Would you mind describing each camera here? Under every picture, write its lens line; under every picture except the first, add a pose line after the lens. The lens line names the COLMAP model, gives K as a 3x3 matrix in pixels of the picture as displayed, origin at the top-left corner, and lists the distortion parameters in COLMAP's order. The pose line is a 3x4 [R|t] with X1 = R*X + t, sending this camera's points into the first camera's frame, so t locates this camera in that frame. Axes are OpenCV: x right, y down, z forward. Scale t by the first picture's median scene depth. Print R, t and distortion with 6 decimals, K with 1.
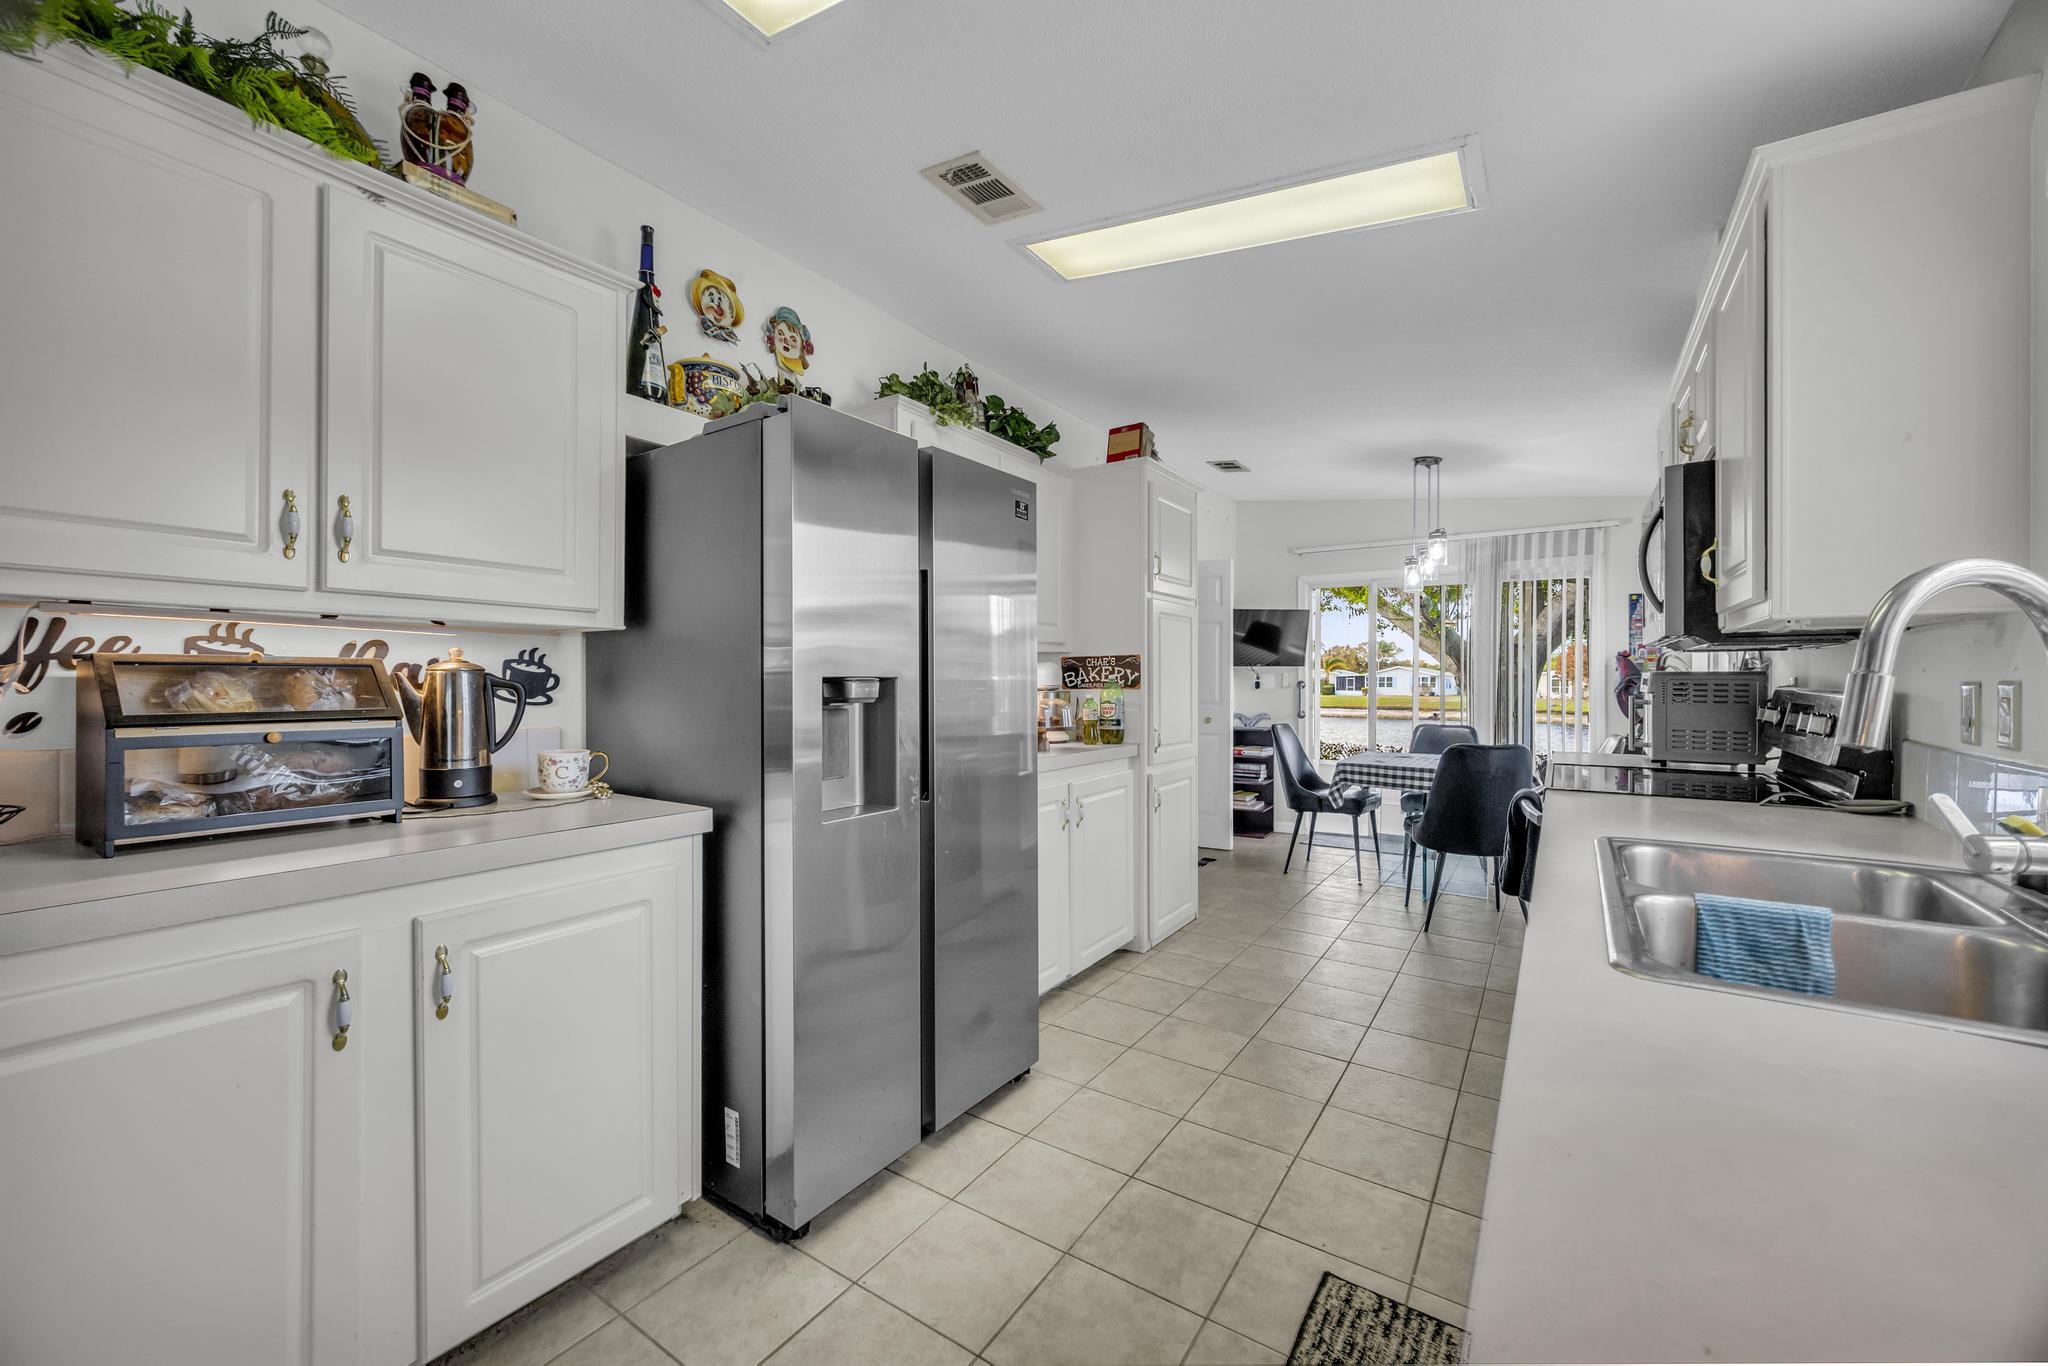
lens RADIAL K [[798.4, 0, 1015.0], [0, 798.4, 681.3], [0, 0, 1]] dist [-0.000086, 0.000048]
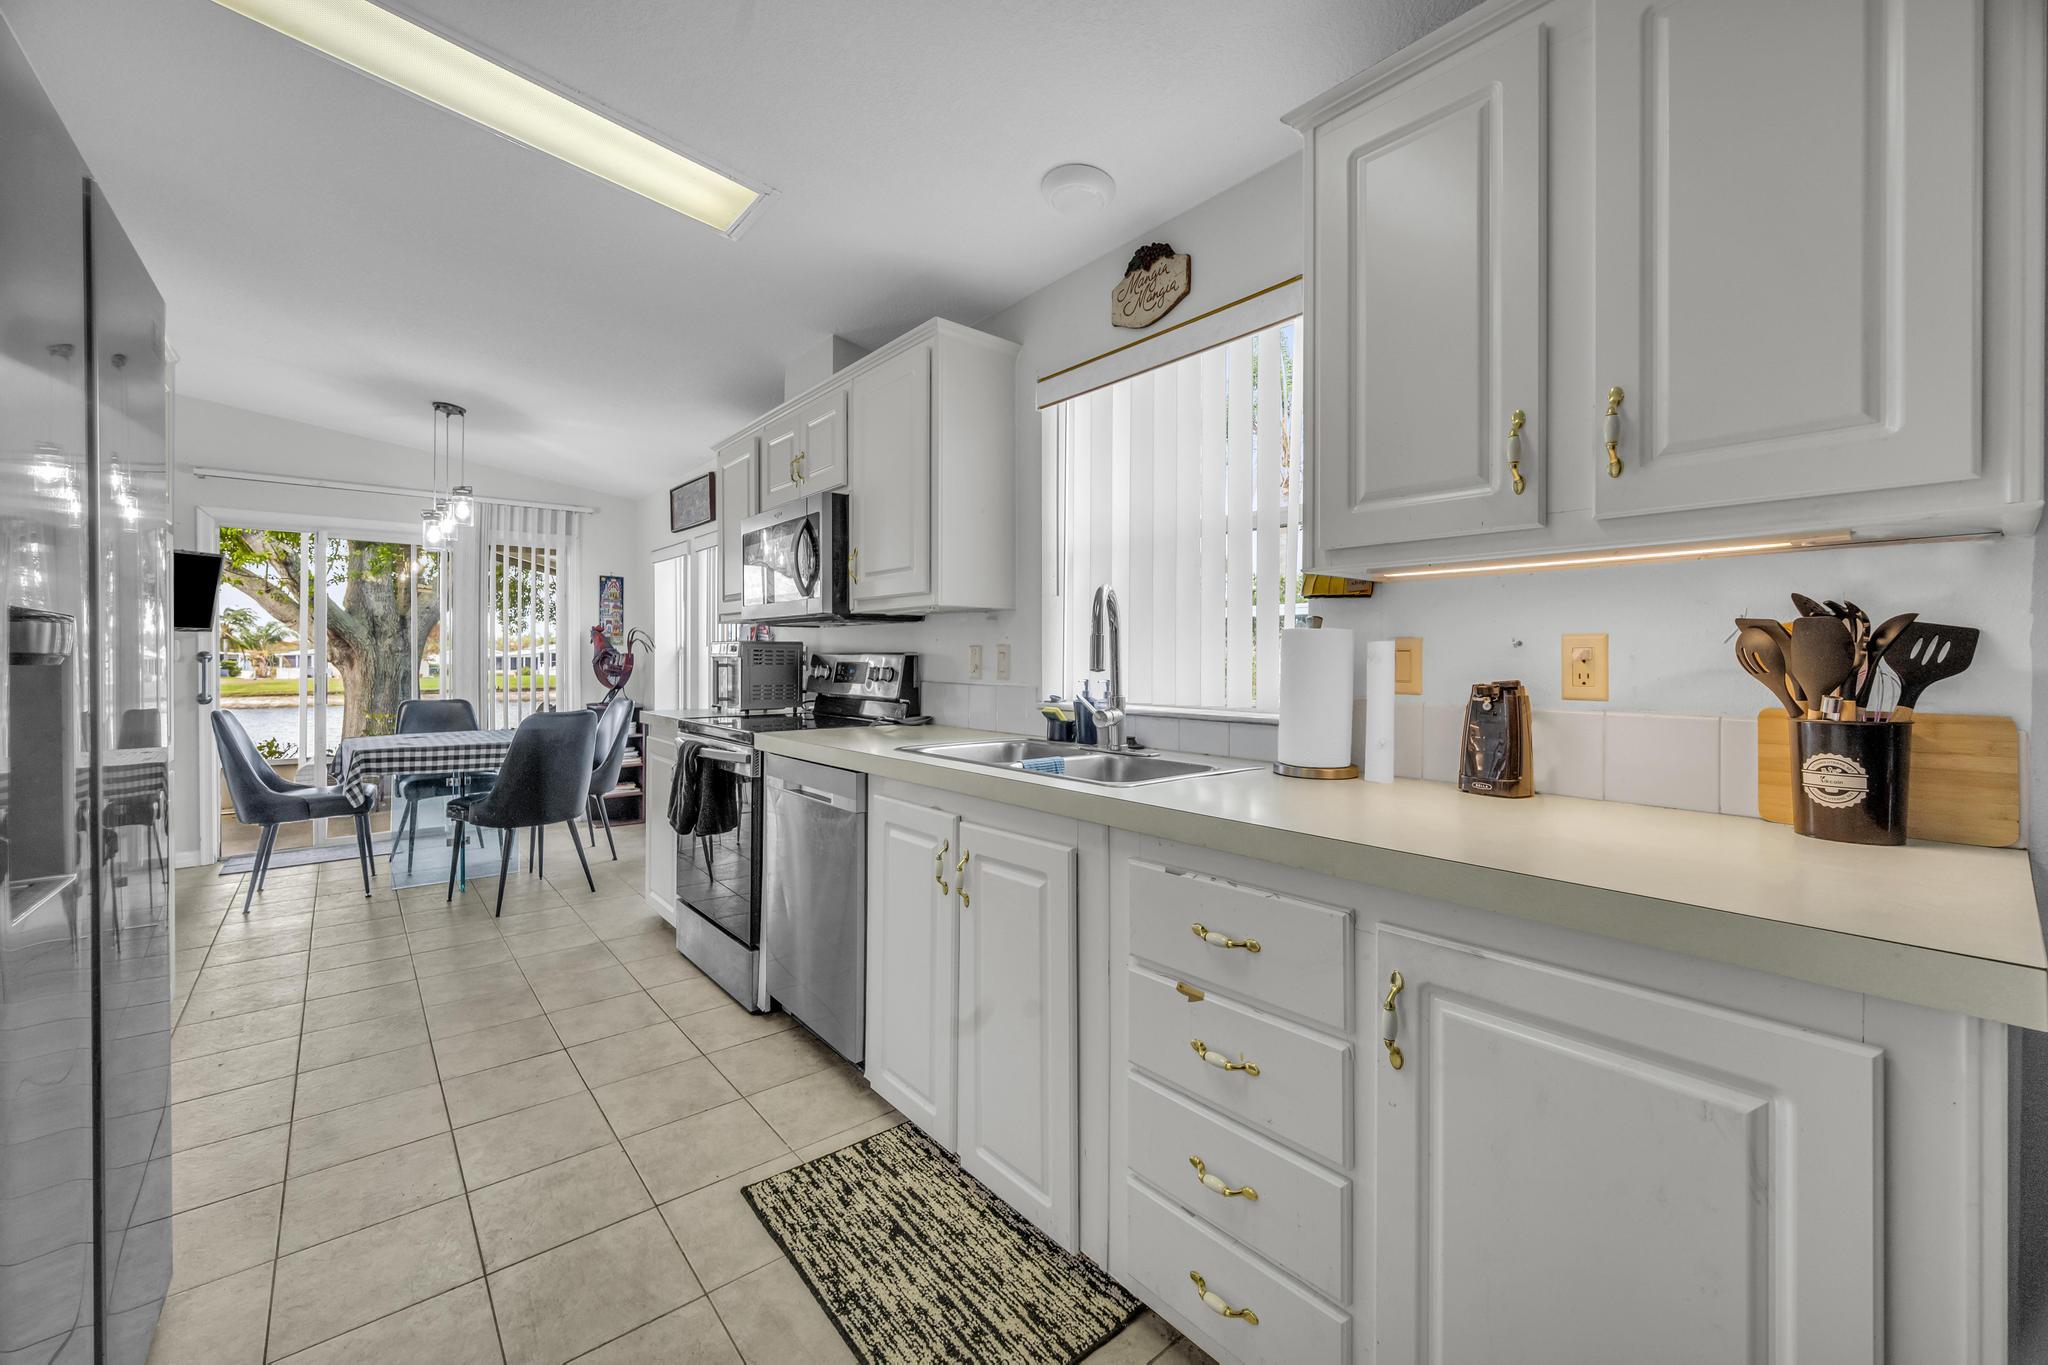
lens RADIAL K [[822.5, 0, 1020.6], [0, 822.5, 662.6], [0, 0, 1]] dist [-0.001244, -0.000229]
pose [[0.275438, -0.006788, 0.961295, -0.228720], [0.003420, 0.999976, 0.006081, 0.010671], [-0.961313, 0.001613, 0.275454, 0.134947]]
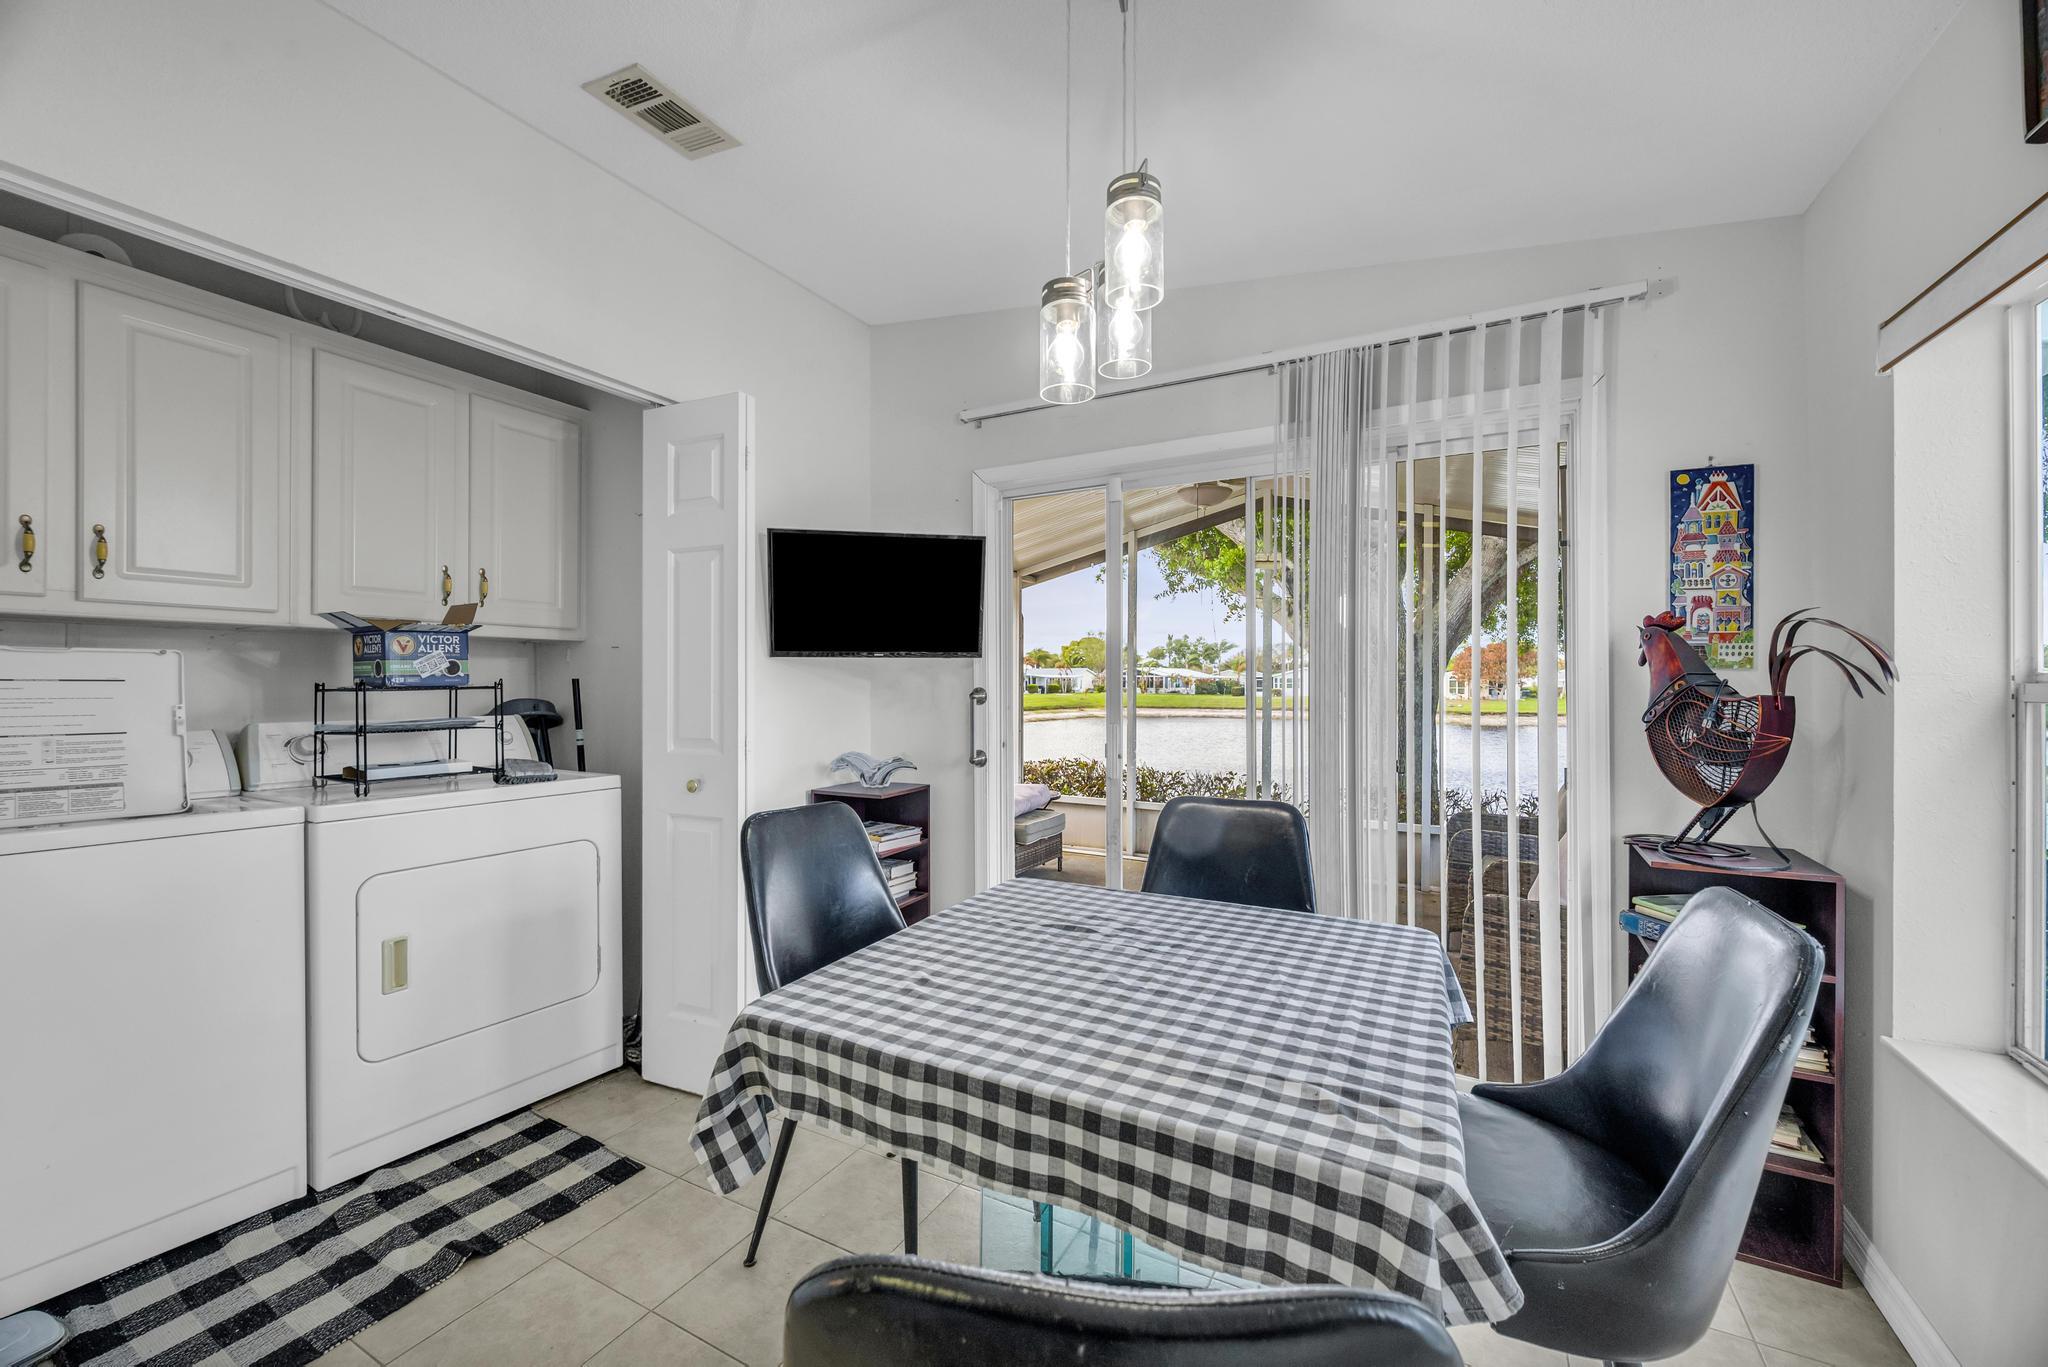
lens RADIAL K [[804.3, 0, 1017.2], [0, 804.3, 673.4], [0, 0, 1]] dist [-0.001606, -0.000109]
pose [[0.995034, 0.001931, 0.099515, 0.509696], [-0.000874, 0.999943, -0.010668, -0.005818], [-0.099530, 0.010528, 0.994979, 0.794544]]
